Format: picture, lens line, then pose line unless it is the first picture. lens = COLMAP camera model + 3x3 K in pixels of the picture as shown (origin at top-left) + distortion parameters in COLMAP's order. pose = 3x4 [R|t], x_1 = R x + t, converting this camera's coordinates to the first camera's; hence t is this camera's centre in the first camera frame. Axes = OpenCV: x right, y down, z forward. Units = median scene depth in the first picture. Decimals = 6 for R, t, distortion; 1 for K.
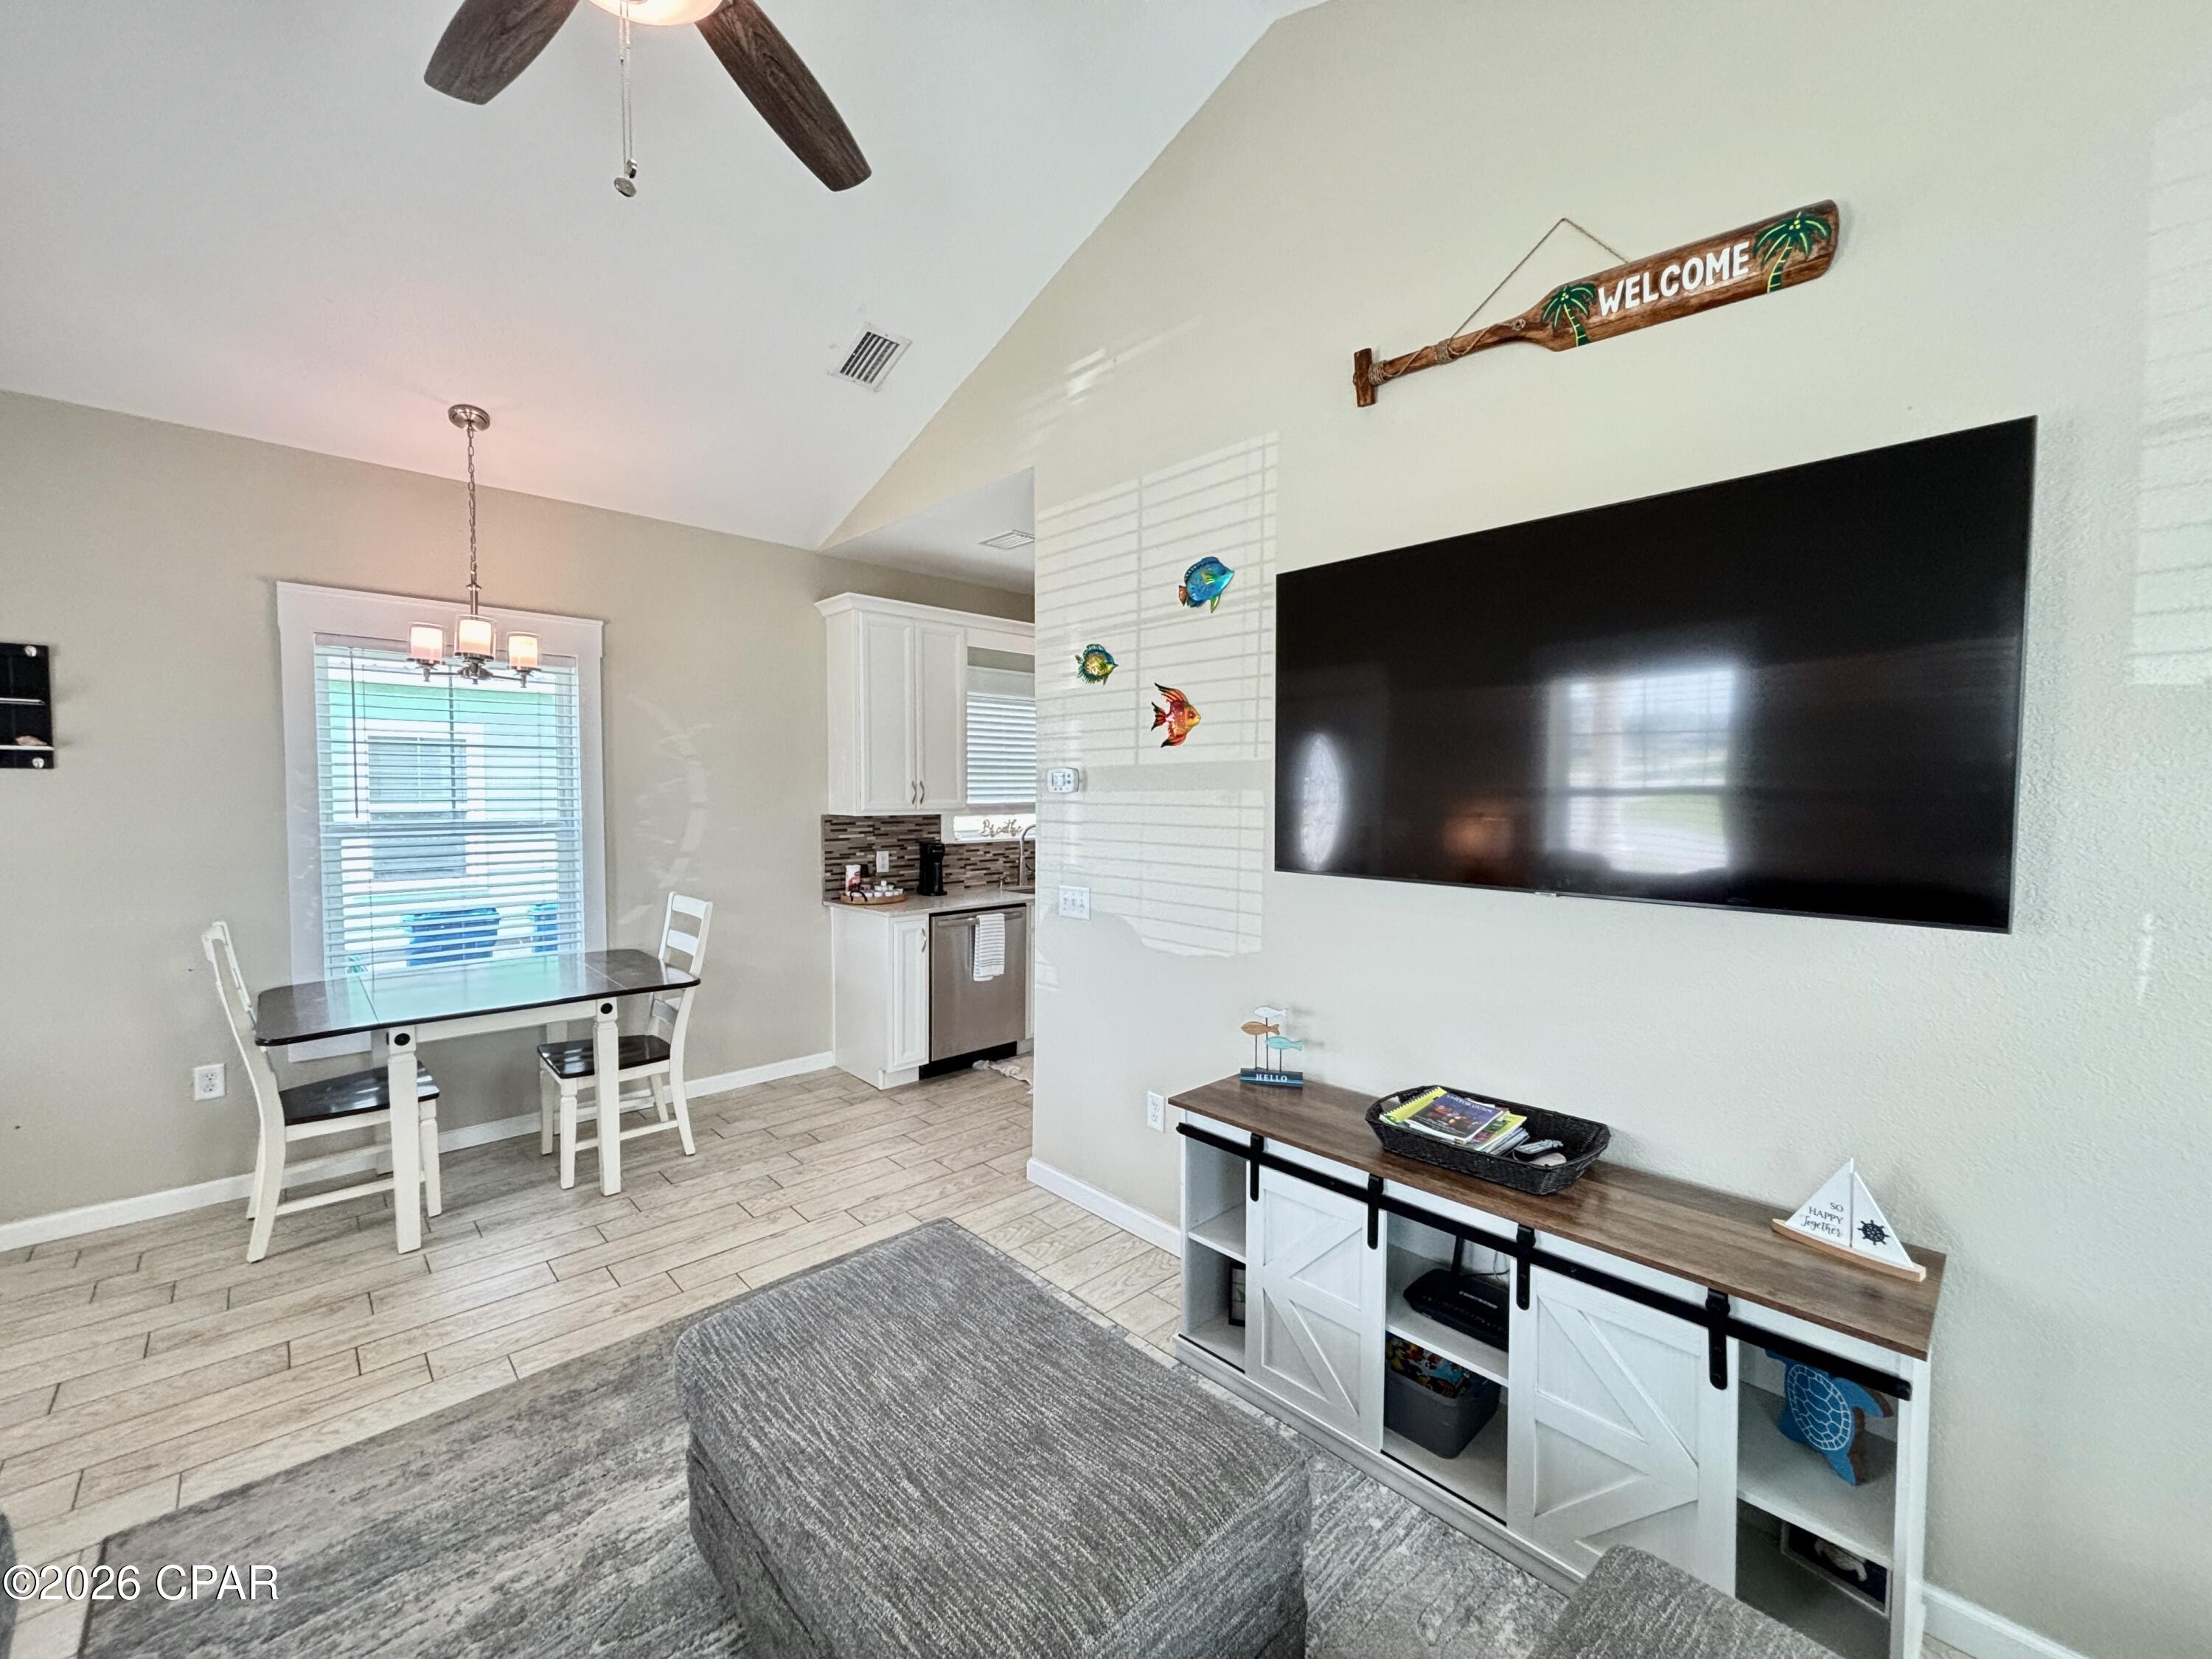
lens RADIAL K [[909.8, 0, 1097.9], [0, 909.8, 829.3], [0, 0, 1]] dist [0.000537, 0.000841]
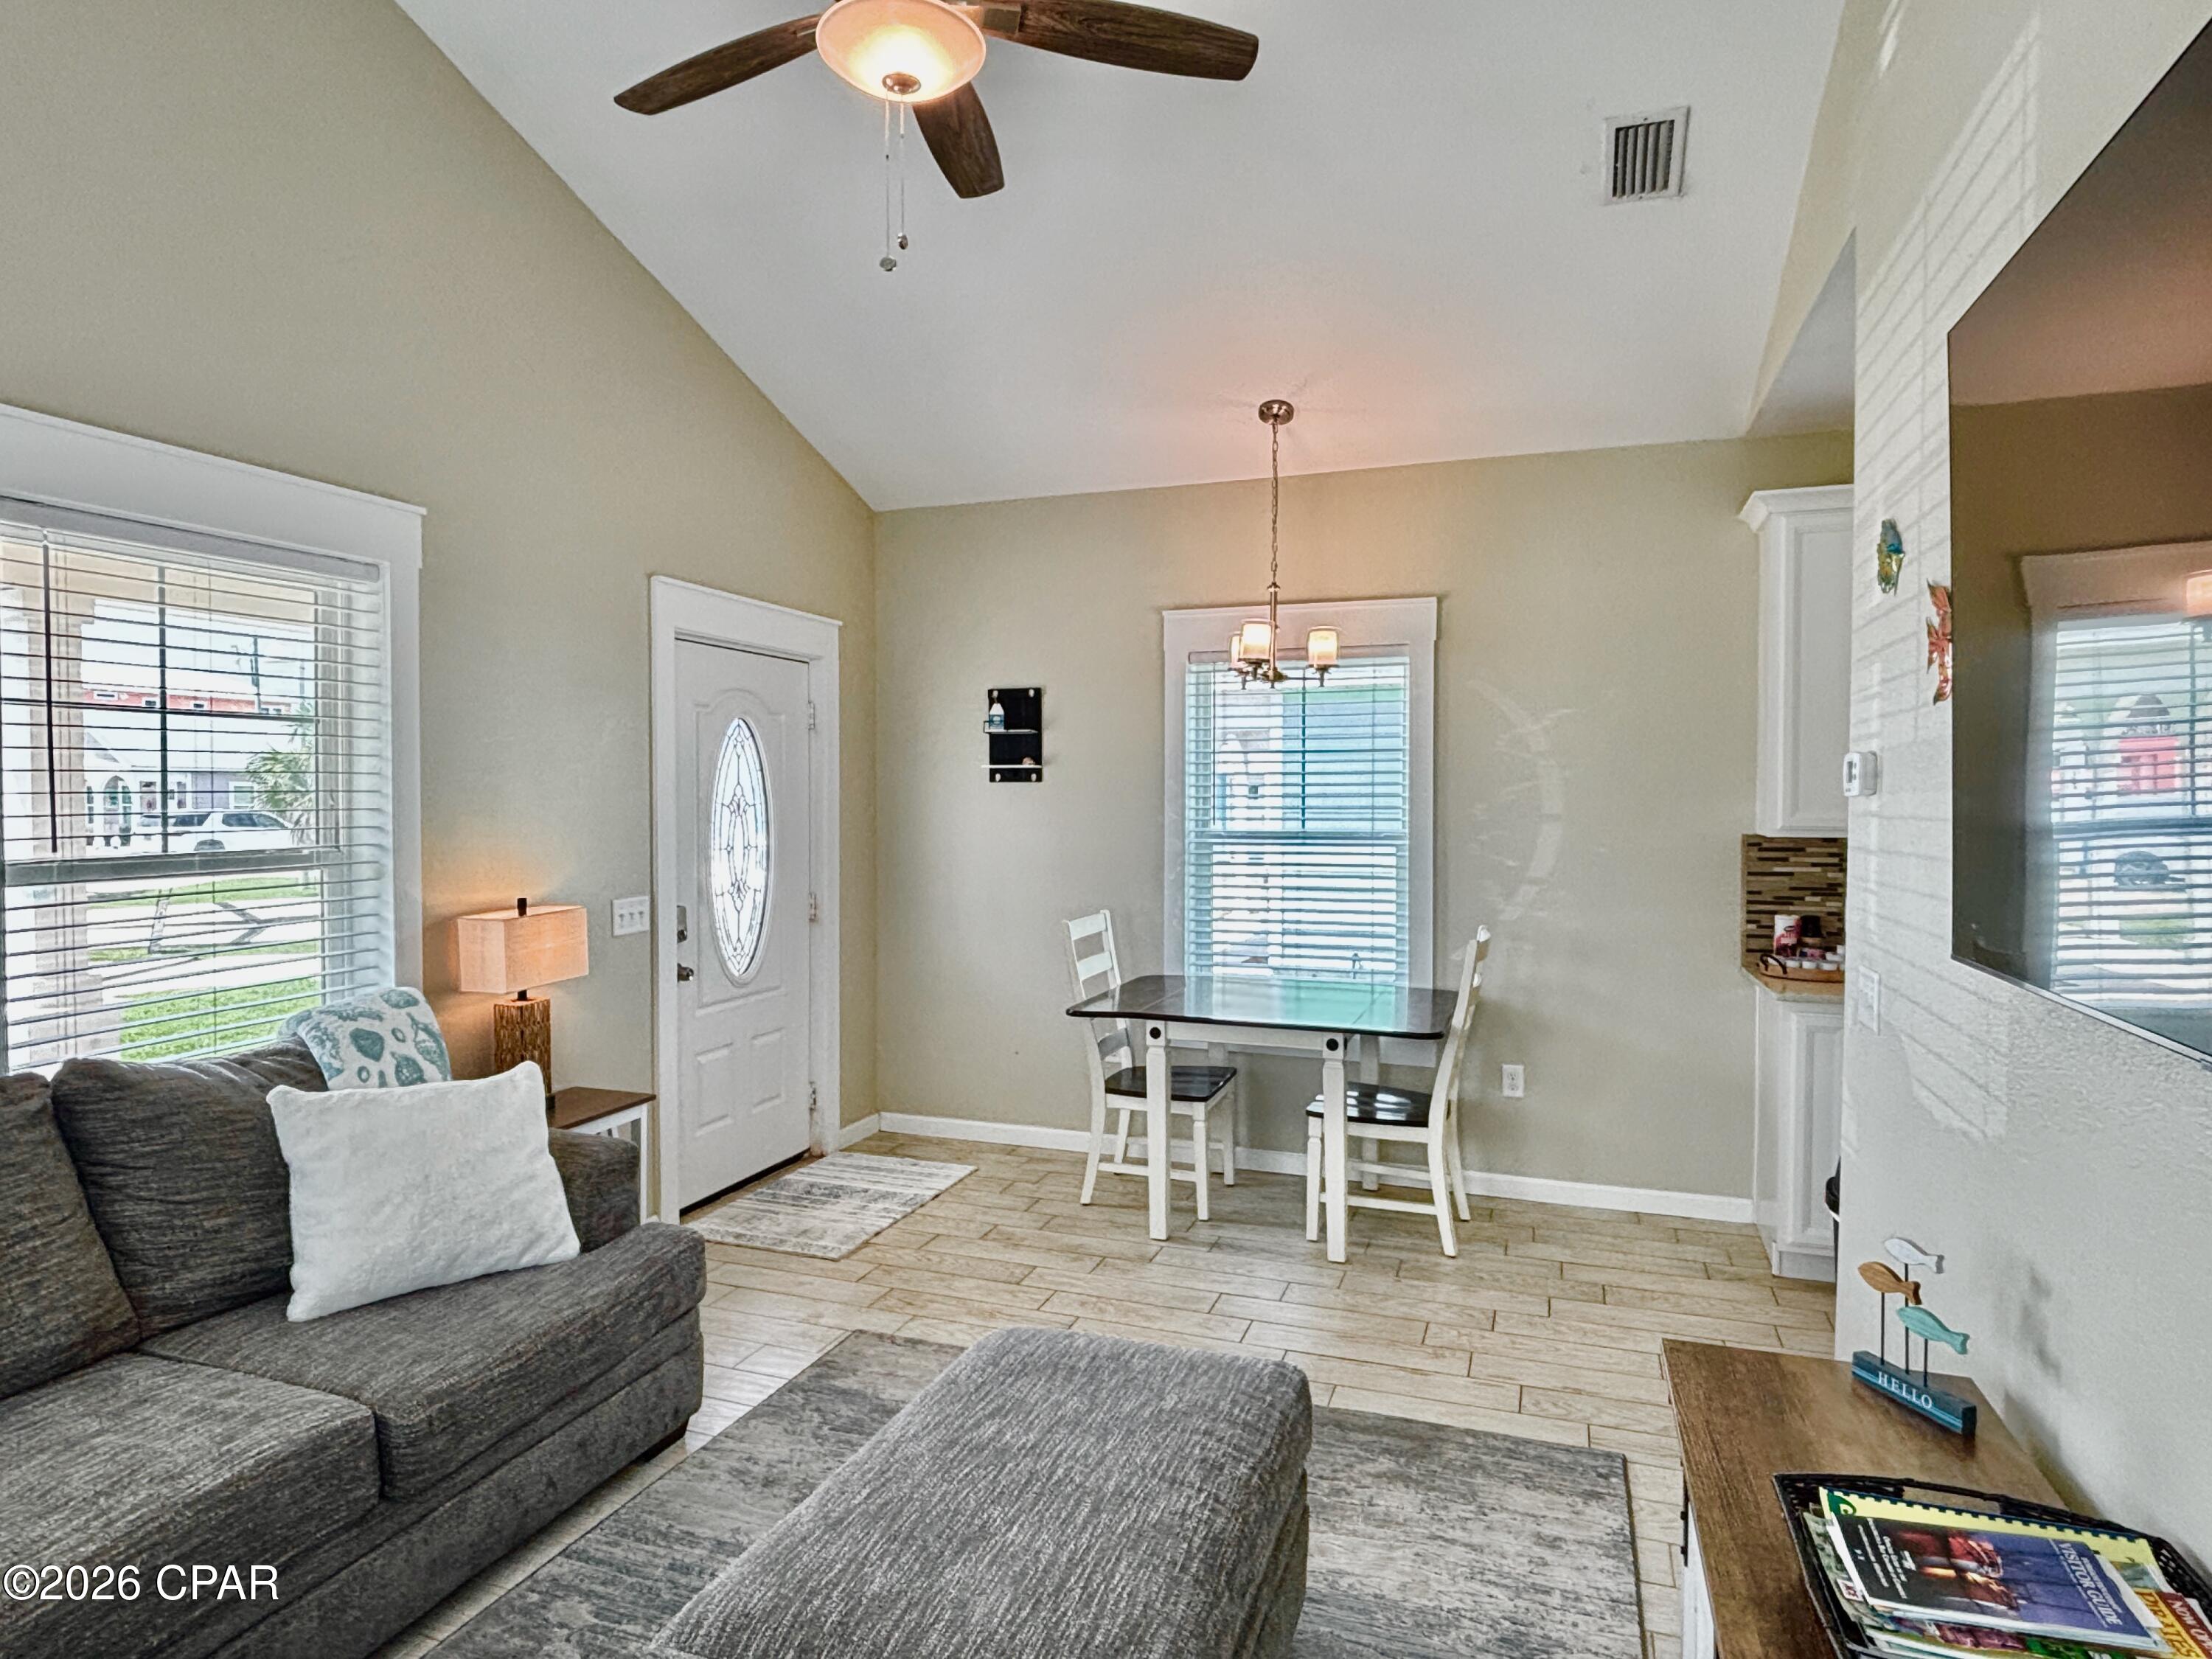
lens RADIAL K [[1288.4, 0, 1096.3], [0, 1288.4, 829.8], [0, 0, 1]] dist [0.033635, -0.034650]
pose [[0.439926, 0.018349, -0.897847, 0.457817], [-0.038969, 0.999240, 0.001327, -0.003466], [0.897188, 0.034405, 0.440306, 0.231133]]
